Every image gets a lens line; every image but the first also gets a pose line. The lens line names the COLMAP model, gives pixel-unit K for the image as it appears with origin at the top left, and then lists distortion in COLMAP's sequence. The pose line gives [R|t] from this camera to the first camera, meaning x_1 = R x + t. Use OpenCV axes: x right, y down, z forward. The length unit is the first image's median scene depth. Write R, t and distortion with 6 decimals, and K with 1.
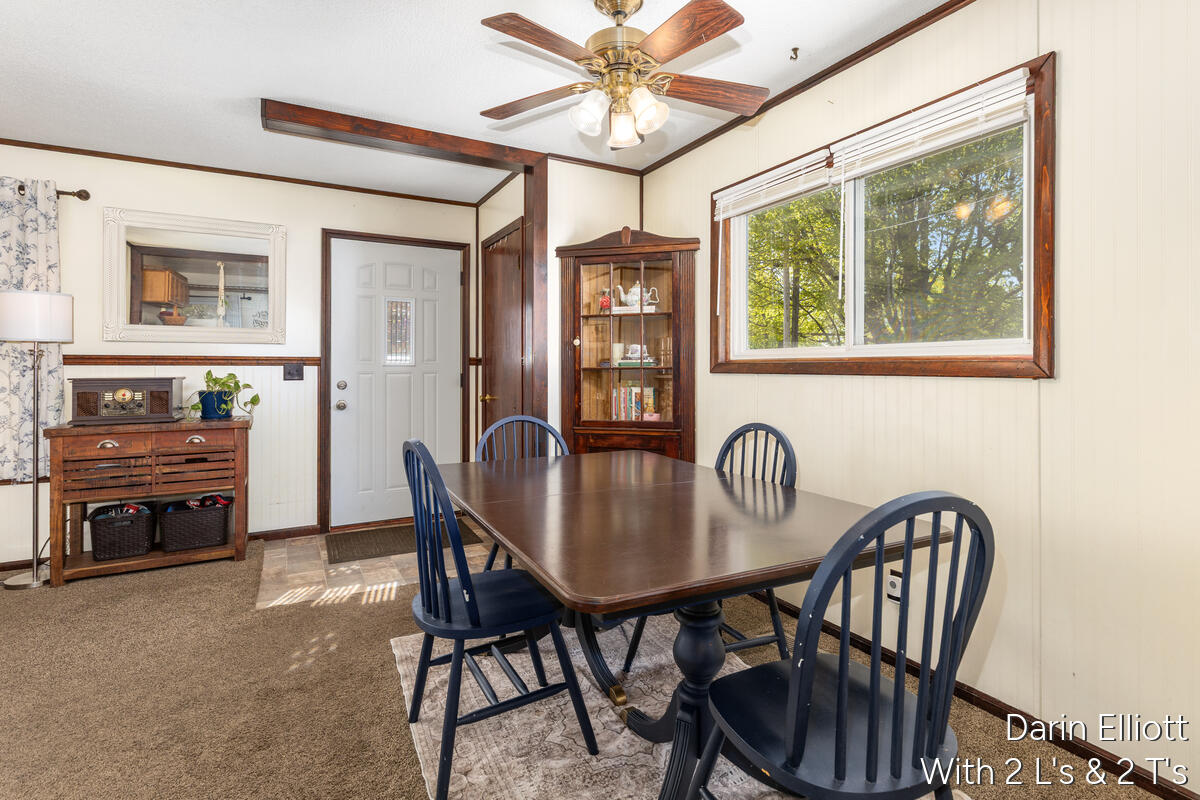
lens RADIAL K [[579.8, 0, 612.7], [0, 579.8, 370.4], [0, 0, 1]] dist [-0.016481, -0.000318]
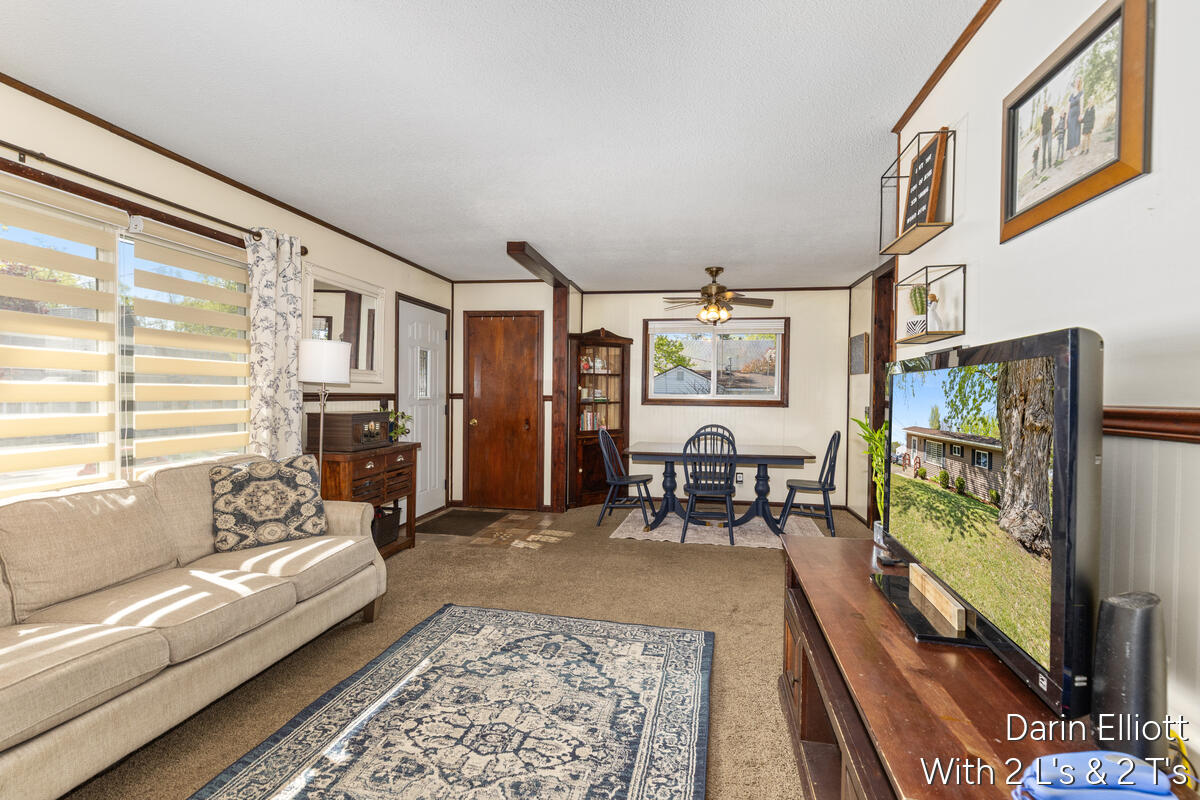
lens RADIAL K [[562.0, 0, 617.7], [0, 562.0, 368.9], [0, 0, 1]] dist [0.006633, -0.001803]
pose [[0.626880, 0.039276, 0.778125, -1.496168], [-0.002842, 0.998837, -0.048128, -0.023972], [-0.779111, 0.027959, 0.626263, -0.191758]]
